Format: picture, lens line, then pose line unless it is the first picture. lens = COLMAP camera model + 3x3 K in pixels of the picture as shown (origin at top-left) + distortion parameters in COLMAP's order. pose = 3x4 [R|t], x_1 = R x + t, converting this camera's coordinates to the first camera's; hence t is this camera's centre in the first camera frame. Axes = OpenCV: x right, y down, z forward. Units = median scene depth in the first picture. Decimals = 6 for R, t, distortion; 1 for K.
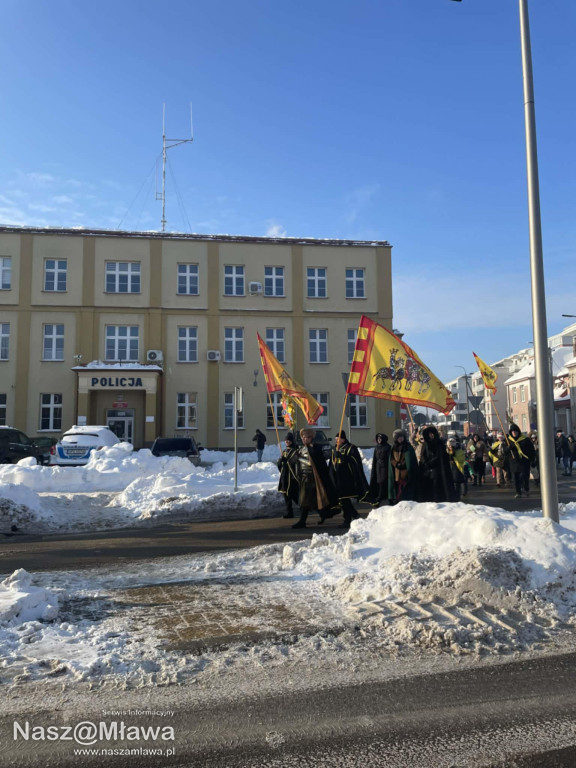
lens RADIAL K [[572.6, 0, 296.8], [0, 572.6, 389.2], [0, 0, 1]] dist [0.100424, -0.119403]
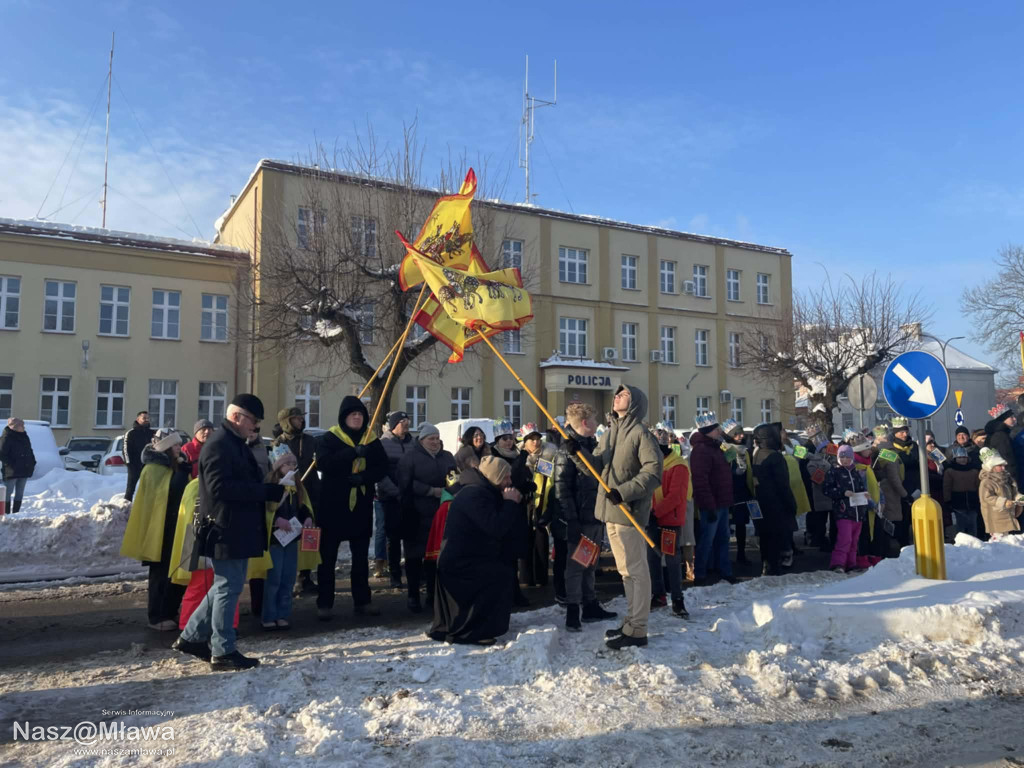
lens RADIAL K [[763.5, 0, 504.7], [0, 763.5, 382.6], [0, 0, 1]] dist [0.100424, -0.119403]
pose [[0.934711, 0.039453, 0.353212, -0.817991], [-0.040954, 0.999156, -0.003225, 0.000281], [-0.353041, -0.011451, 0.935538, -0.097140]]
